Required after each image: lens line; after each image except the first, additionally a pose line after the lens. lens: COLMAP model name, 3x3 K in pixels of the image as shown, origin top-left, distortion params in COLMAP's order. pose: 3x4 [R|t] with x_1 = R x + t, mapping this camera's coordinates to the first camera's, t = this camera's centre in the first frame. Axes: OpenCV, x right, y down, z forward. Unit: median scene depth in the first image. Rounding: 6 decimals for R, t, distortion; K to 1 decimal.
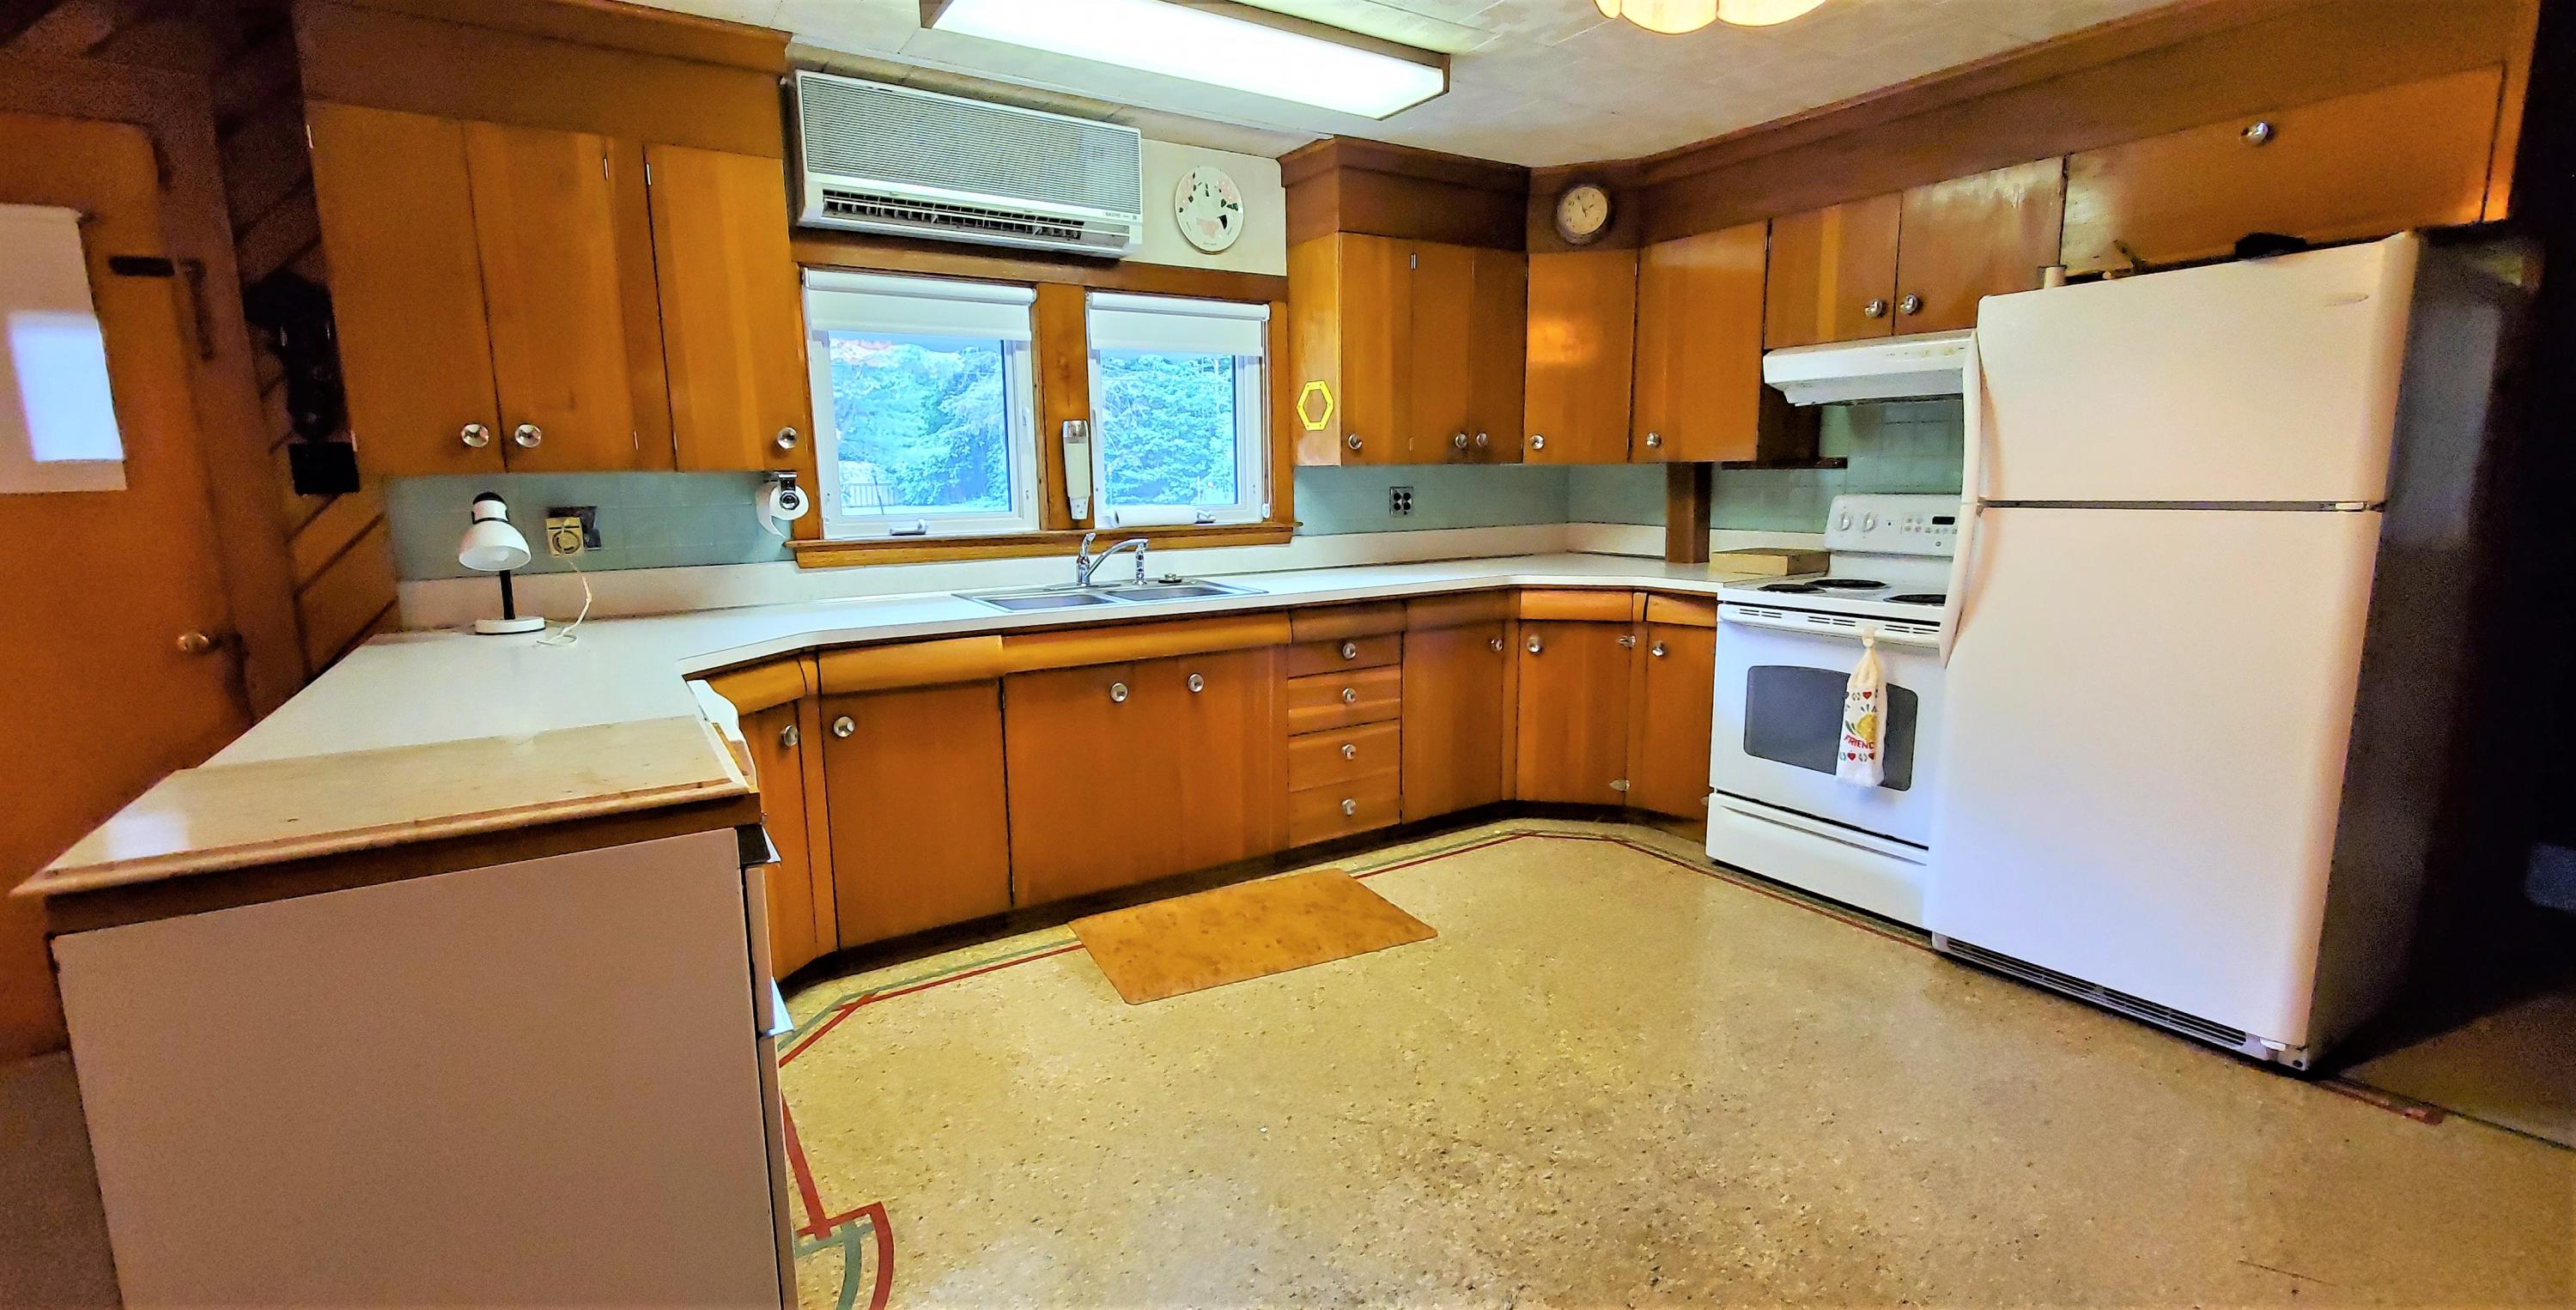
lens RADIAL K [[1101.1, 0, 1288.0], [0, 1101.1, 655.0], [0, 0, 1]] dist [-0.001543, -0.000349]
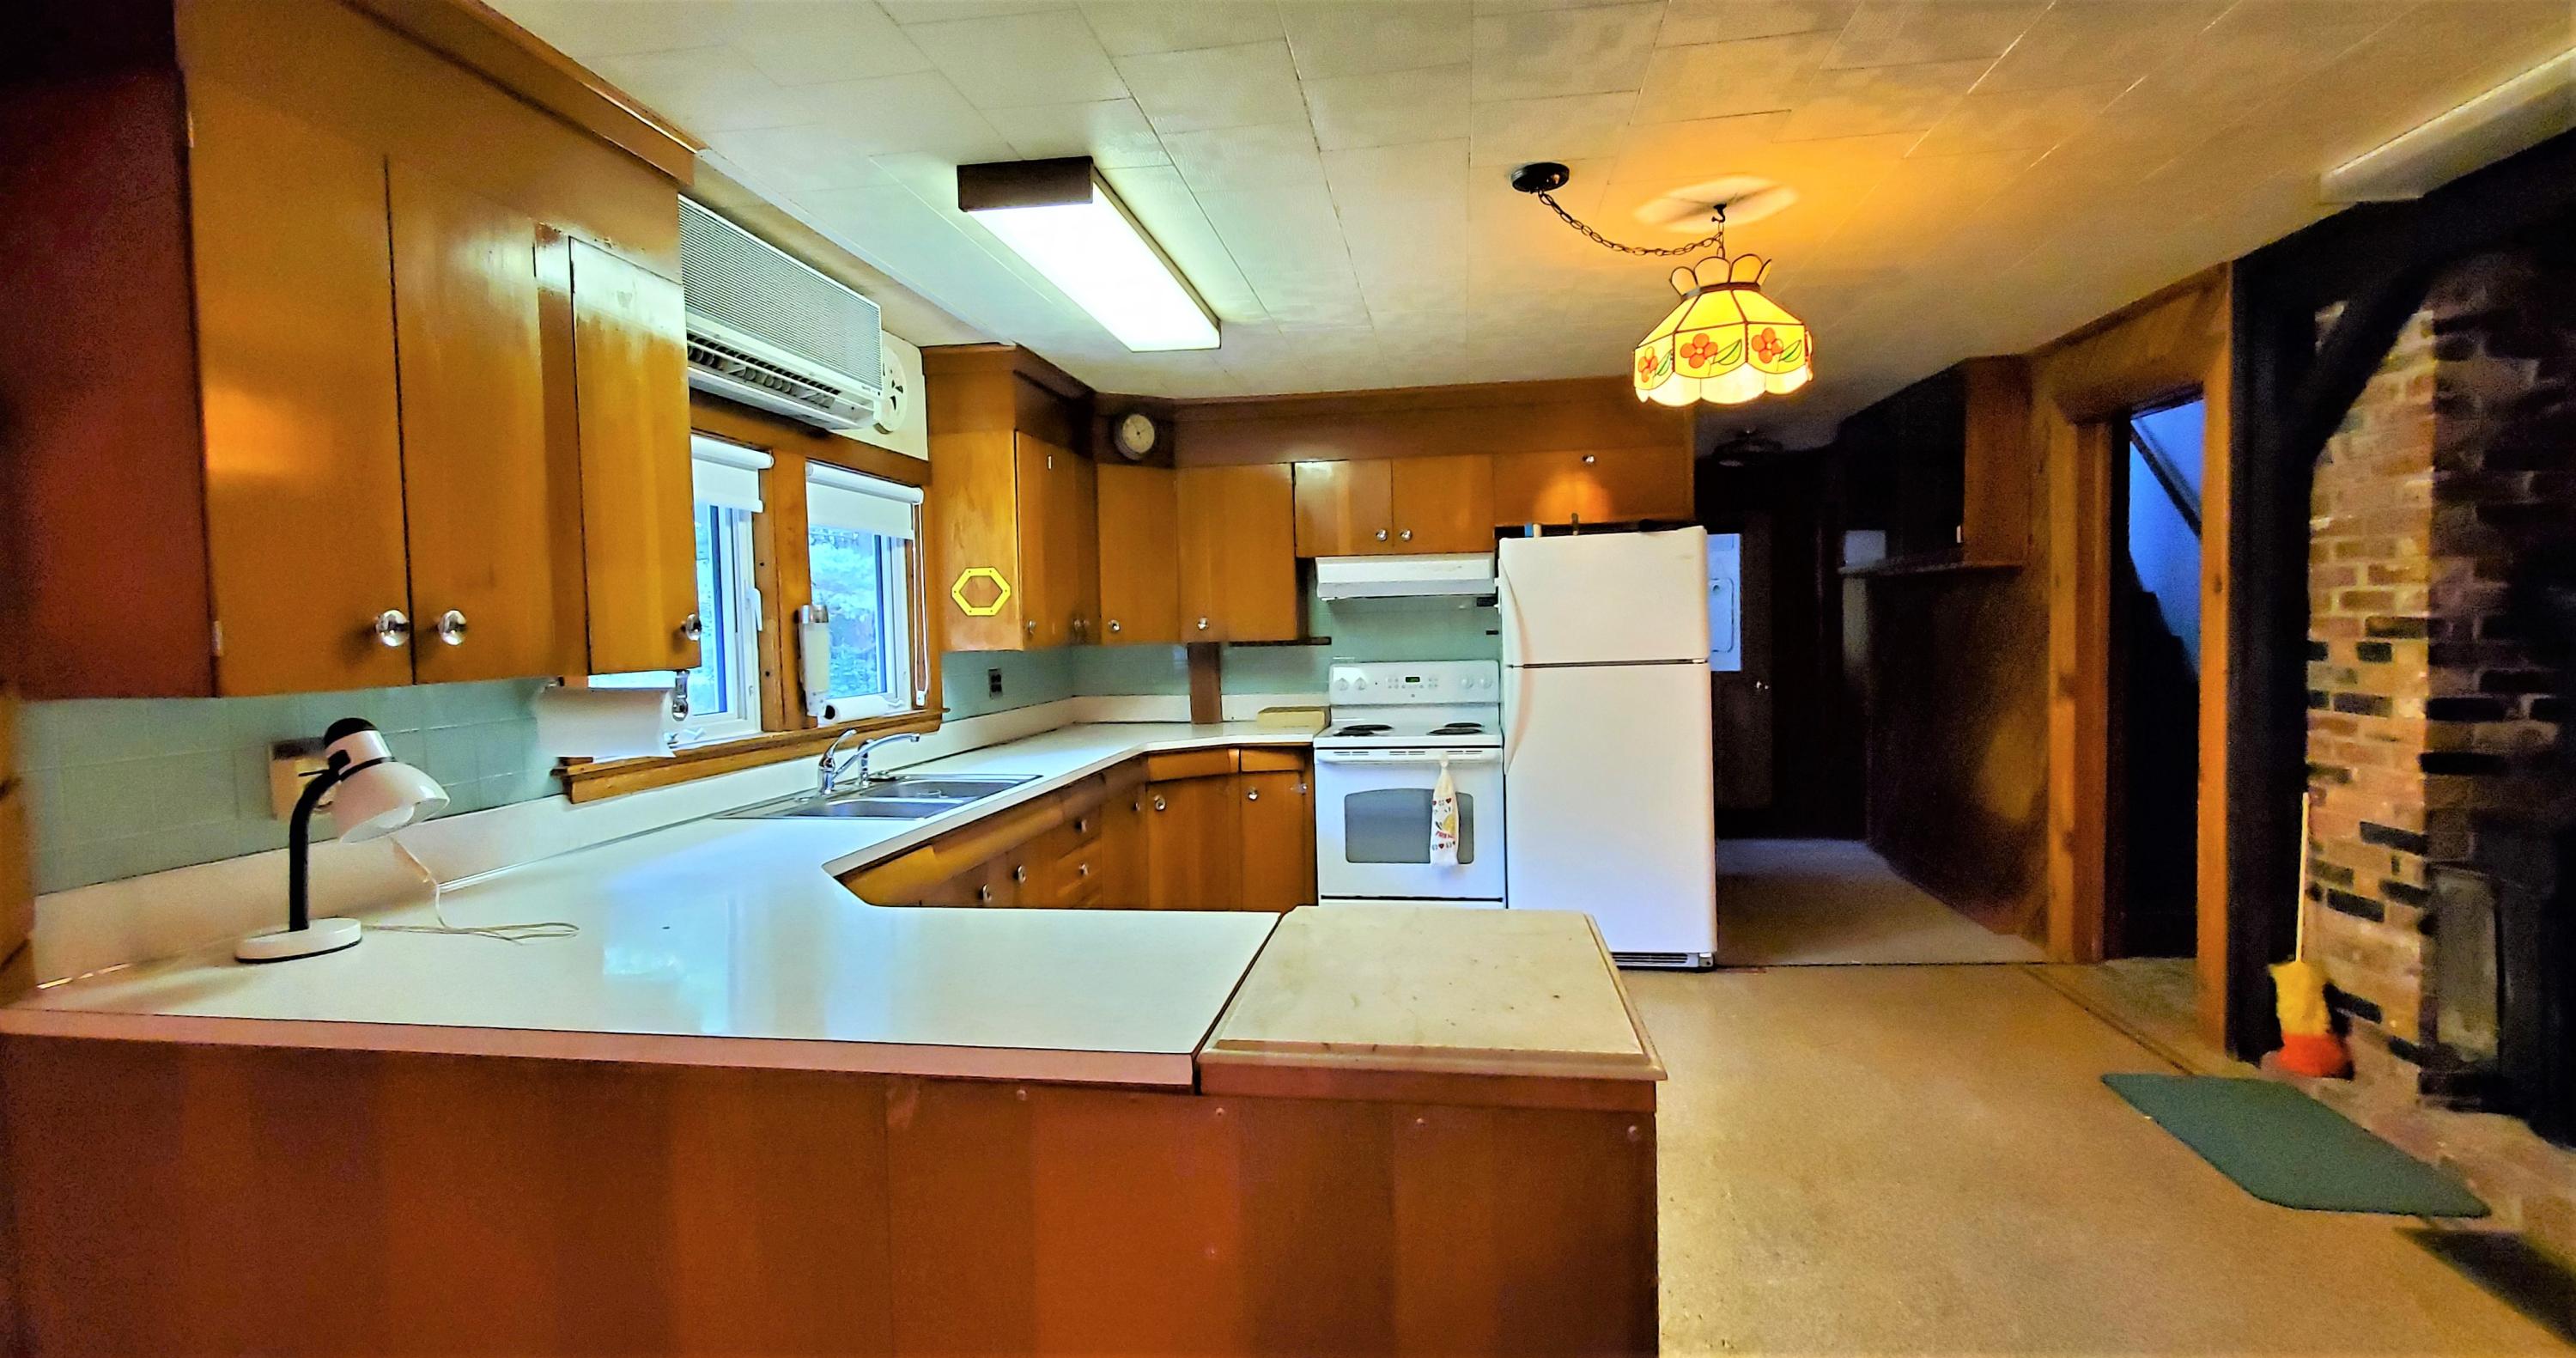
lens RADIAL K [[1128.4, 0, 1288.0], [0, 1128.4, 679.0], [0, 0, 1]] dist [-0.014301, -0.000187]
pose [[0.661349, -0.037943, 0.749118, -0.613998], [0.138947, 0.987632, -0.072643, -0.036895], [-0.737097, 0.152130, 0.658442, 0.140355]]
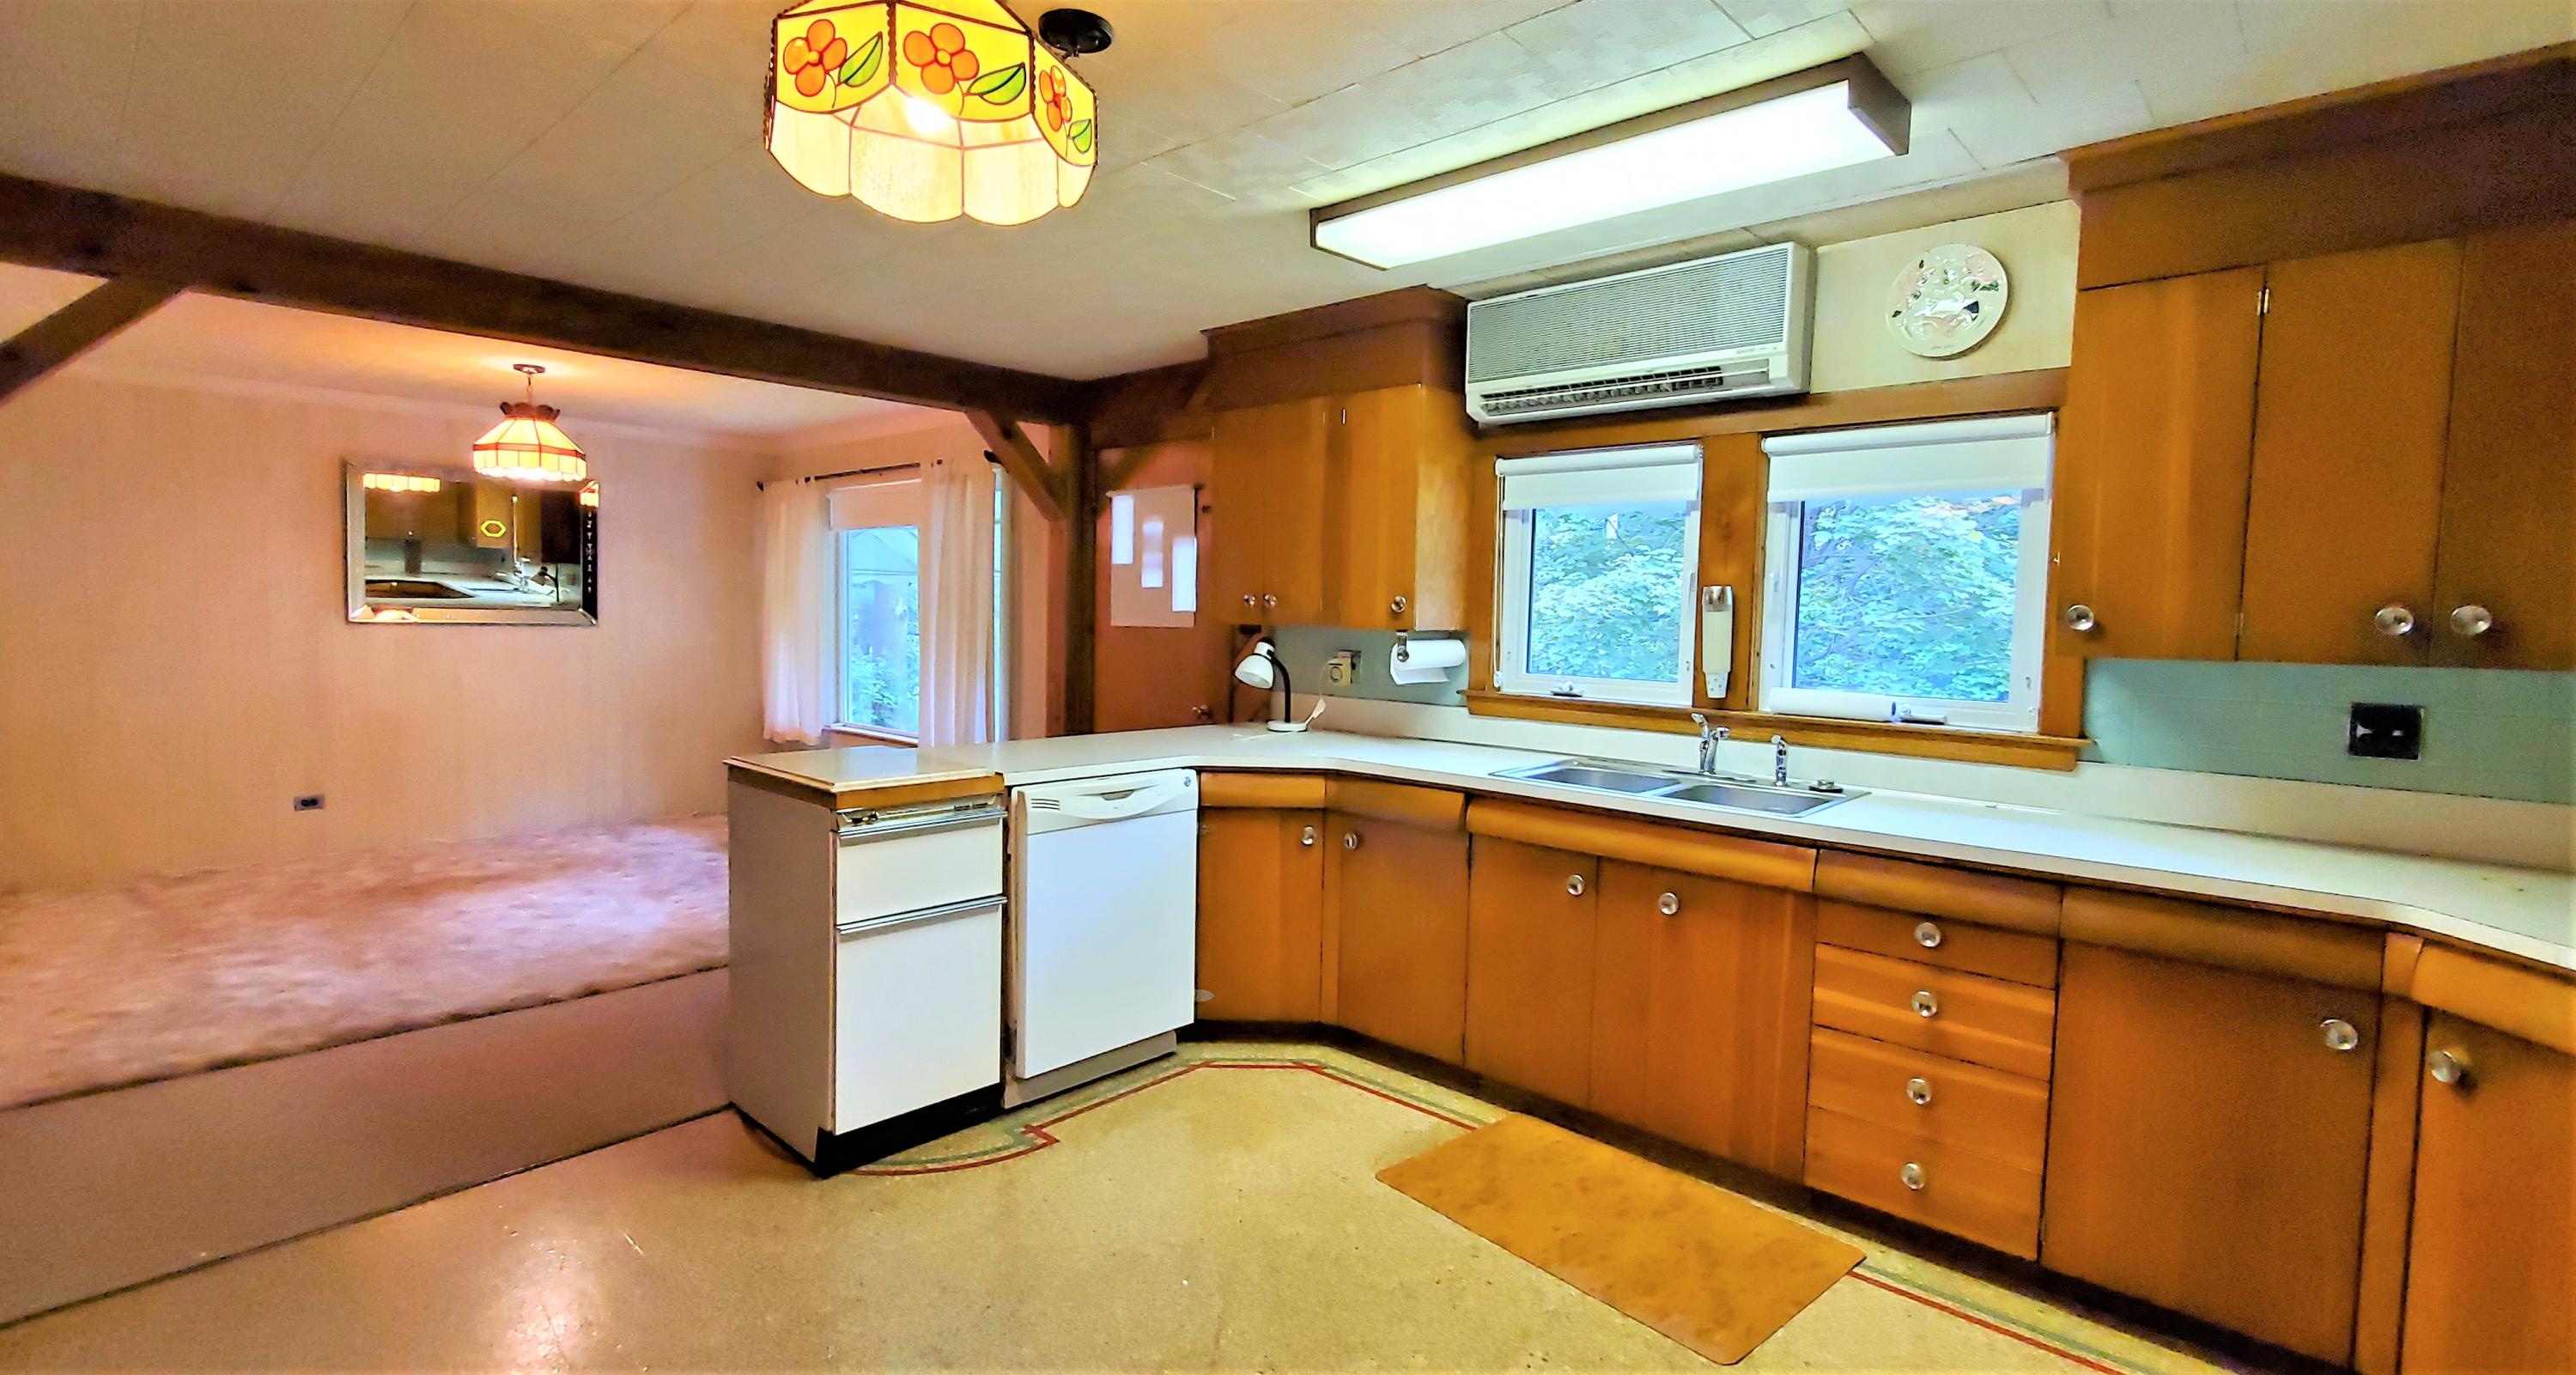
lens RADIAL K [[1175.9, 0, 1278.0], [0, 1175.9, 687.2], [0, 0, 1]] dist [-0.000190, 0.000088]
pose [[0.247870, 0.084148, -0.965132, 0.625724], [-0.183463, 0.982271, 0.038525, -0.105414], [0.951263, 0.167517, 0.258914, 0.436791]]
